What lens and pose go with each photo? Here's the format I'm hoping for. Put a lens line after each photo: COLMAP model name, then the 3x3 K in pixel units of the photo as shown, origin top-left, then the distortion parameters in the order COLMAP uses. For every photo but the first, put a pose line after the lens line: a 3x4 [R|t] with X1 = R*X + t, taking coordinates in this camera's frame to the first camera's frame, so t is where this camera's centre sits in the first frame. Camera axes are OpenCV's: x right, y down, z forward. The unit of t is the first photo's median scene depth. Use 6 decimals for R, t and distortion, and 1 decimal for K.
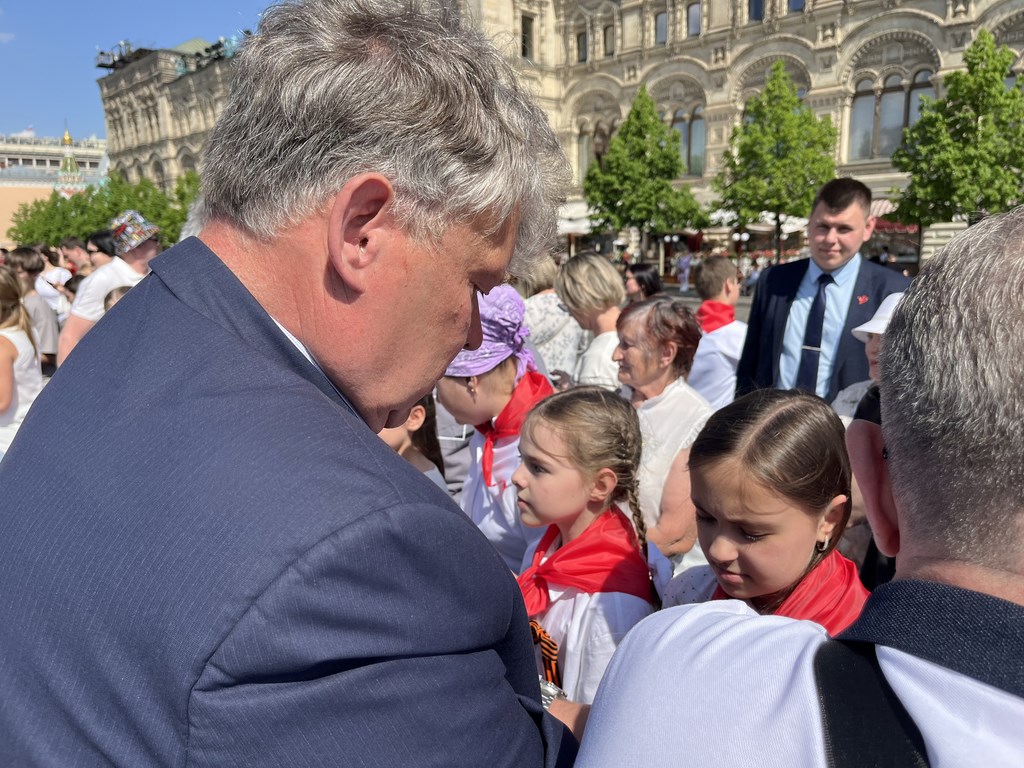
lens RADIAL K [[781.1, 0, 529.9], [0, 781.1, 383.3], [0, 0, 1]] dist [0.072788, -0.101892]
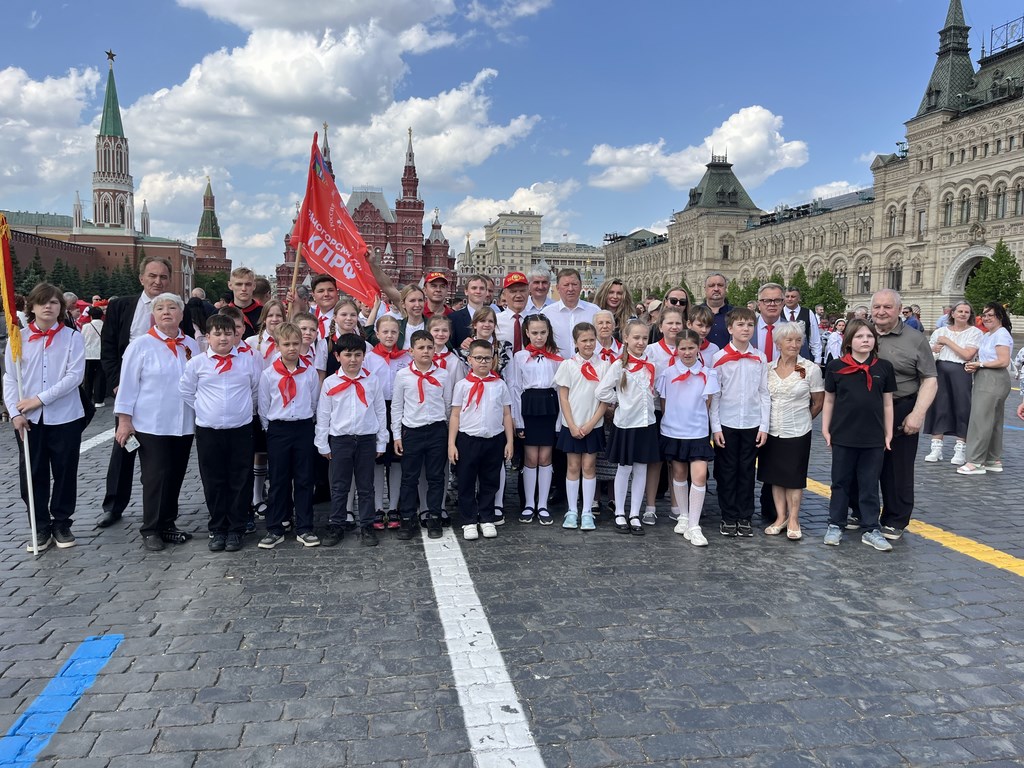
lens RADIAL K [[781.1, 0, 528.8], [0, 781.1, 378.7], [0, 0, 1]] dist [0.072788, -0.101892]
pose [[0.835039, 0.066592, -0.546145, 0.642048], [-0.119147, 0.990980, -0.061341, 0.199934], [0.537134, 0.116293, 0.835442, -1.157614]]
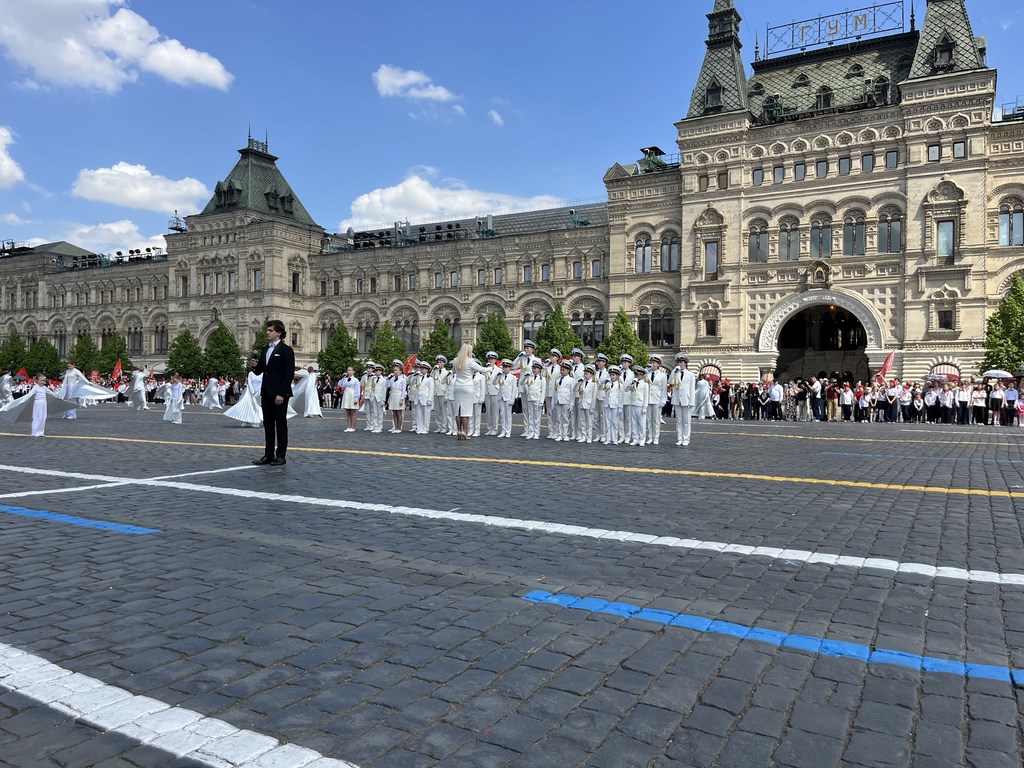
lens RADIAL K [[781.1, 0, 510.4], [0, 781.1, 385.5], [0, 0, 1]] dist [0.072788, -0.101892]
pose [[0.964996, 0.018004, 0.261646, 0.002998], [0.027307, 0.985321, -0.168513, 0.110704], [-0.260839, 0.169759, 0.950339, -0.626365]]
